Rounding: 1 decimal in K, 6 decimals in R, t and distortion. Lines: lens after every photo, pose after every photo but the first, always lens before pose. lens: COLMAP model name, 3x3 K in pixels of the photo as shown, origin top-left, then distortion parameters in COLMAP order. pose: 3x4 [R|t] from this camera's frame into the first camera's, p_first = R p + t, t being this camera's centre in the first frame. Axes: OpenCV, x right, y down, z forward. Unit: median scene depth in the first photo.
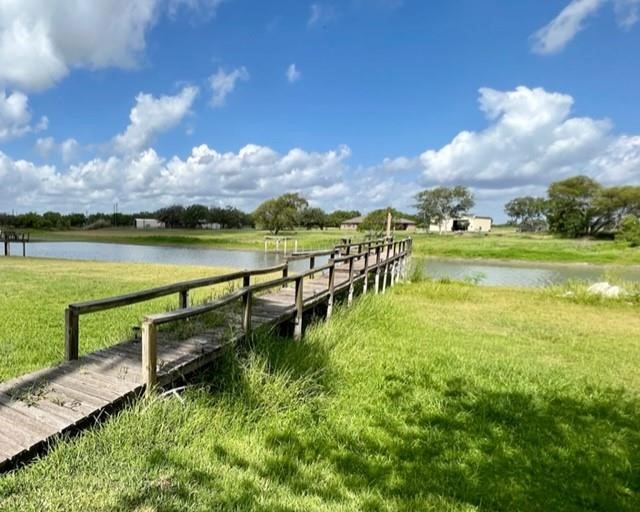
lens RADIAL K [[385.0, 0, 320.0], [0, 385.0, 256.0], [0, 0, 1]] dist [0.012410, 0.000664]
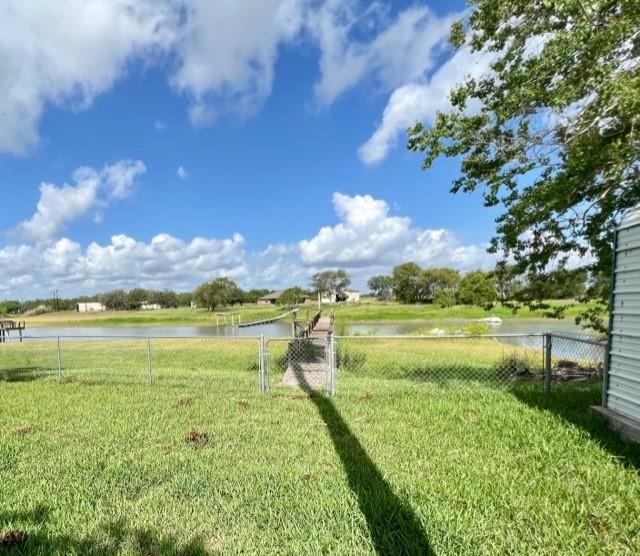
lens RADIAL K [[335.7, 0, 320.0], [0, 335.7, 278.0], [0, 0, 1]] dist [-0.003165, -0.000581]
pose [[0.936298, -0.016703, 0.350809, -0.124910], [0.065255, 0.989749, -0.127039, -0.001734], [-0.345091, 0.141838, 0.927790, -0.092242]]
